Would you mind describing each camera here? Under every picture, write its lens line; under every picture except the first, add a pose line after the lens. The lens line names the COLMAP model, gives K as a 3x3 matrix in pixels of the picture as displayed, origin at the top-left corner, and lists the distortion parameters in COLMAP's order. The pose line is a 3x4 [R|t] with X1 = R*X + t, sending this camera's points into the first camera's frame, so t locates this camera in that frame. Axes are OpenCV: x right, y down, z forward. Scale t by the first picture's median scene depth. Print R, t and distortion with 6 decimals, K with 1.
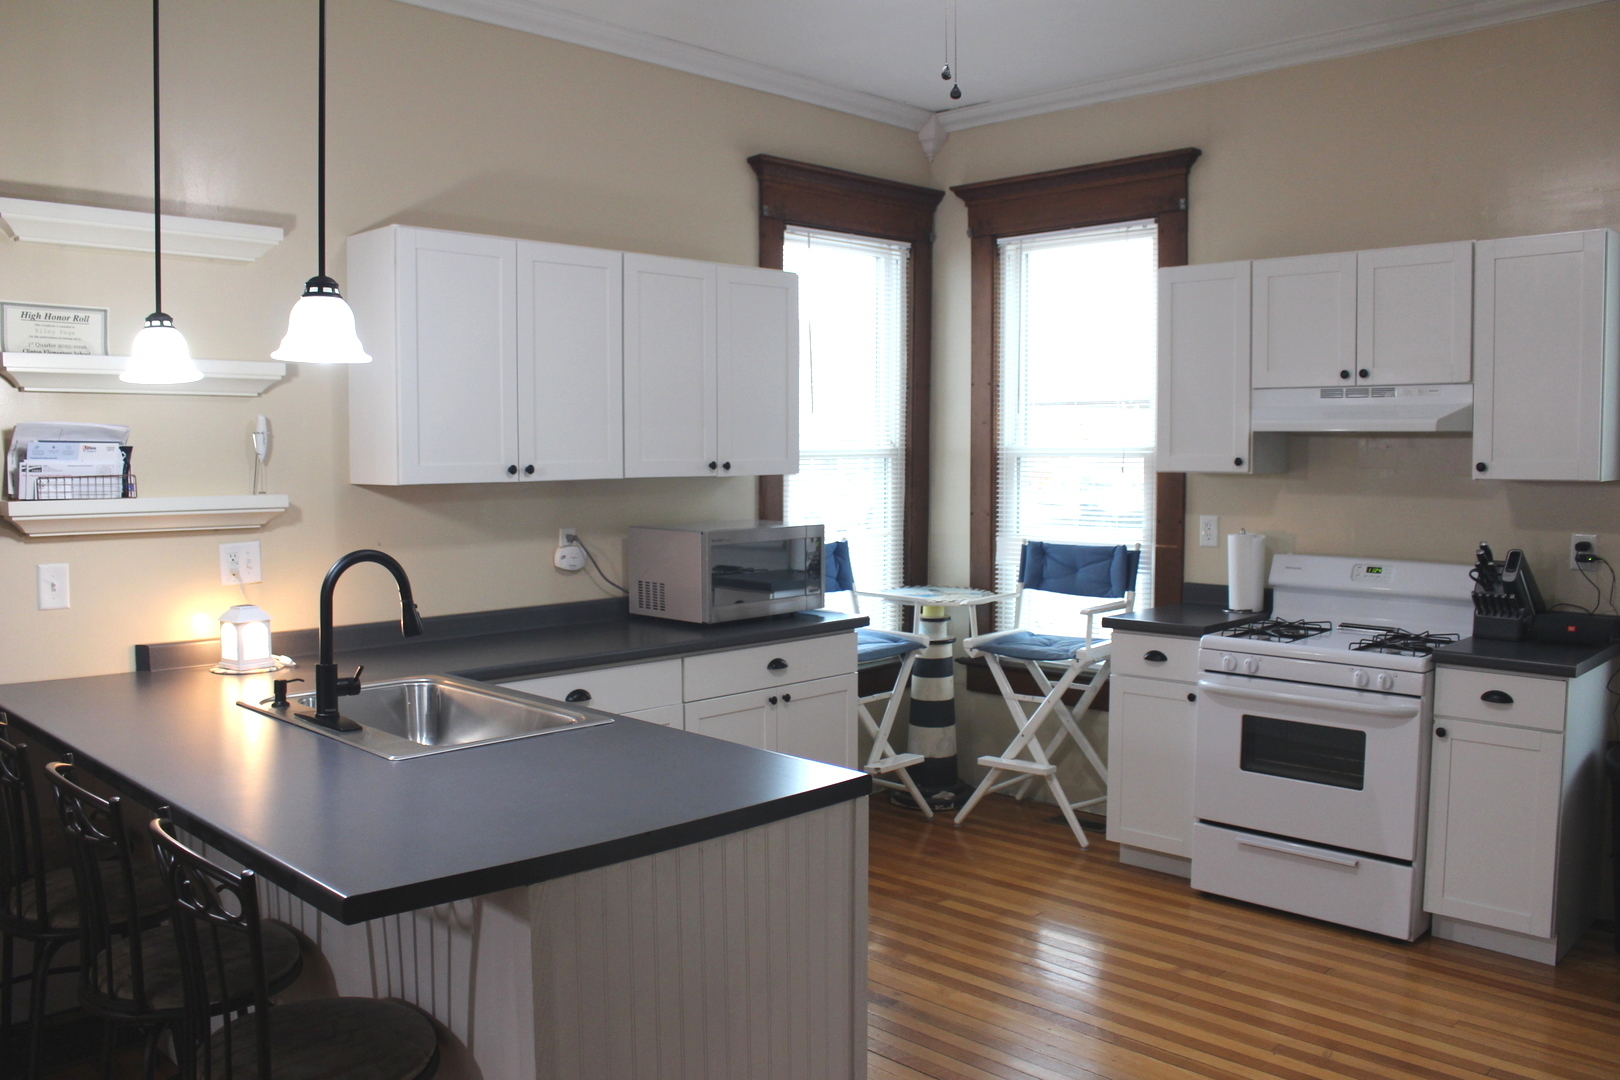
lens RADIAL K [[1322.2, 0, 810.0], [0, 1322.2, 540.0], [0, 0, 1]] dist [-0.087712, 0.002487]
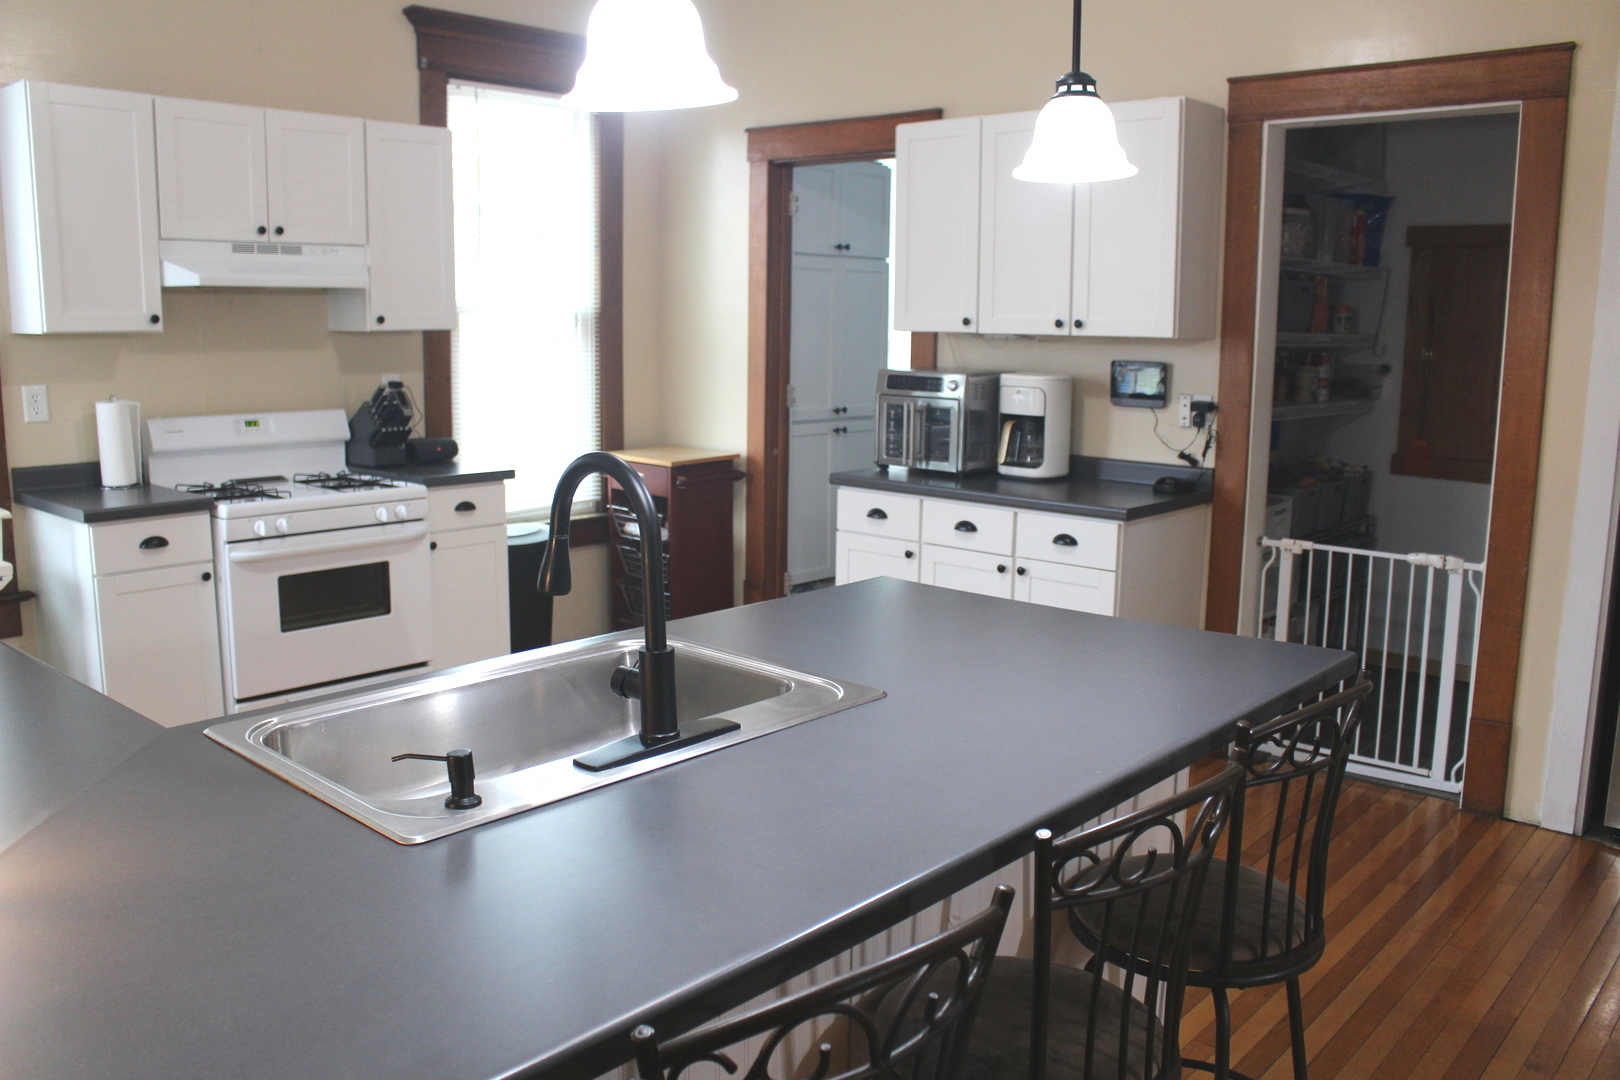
lens RADIAL K [[1322.2, 0, 810.0], [0, 1322.2, 540.0], [0, 0, 1]] dist [-0.087712, 0.002487]
pose [[-0.027139, -0.168563, 0.985317, -0.635848], [0.059444, 0.983664, 0.169918, -0.036361], [-0.997863, 0.063182, -0.016676, 0.608550]]
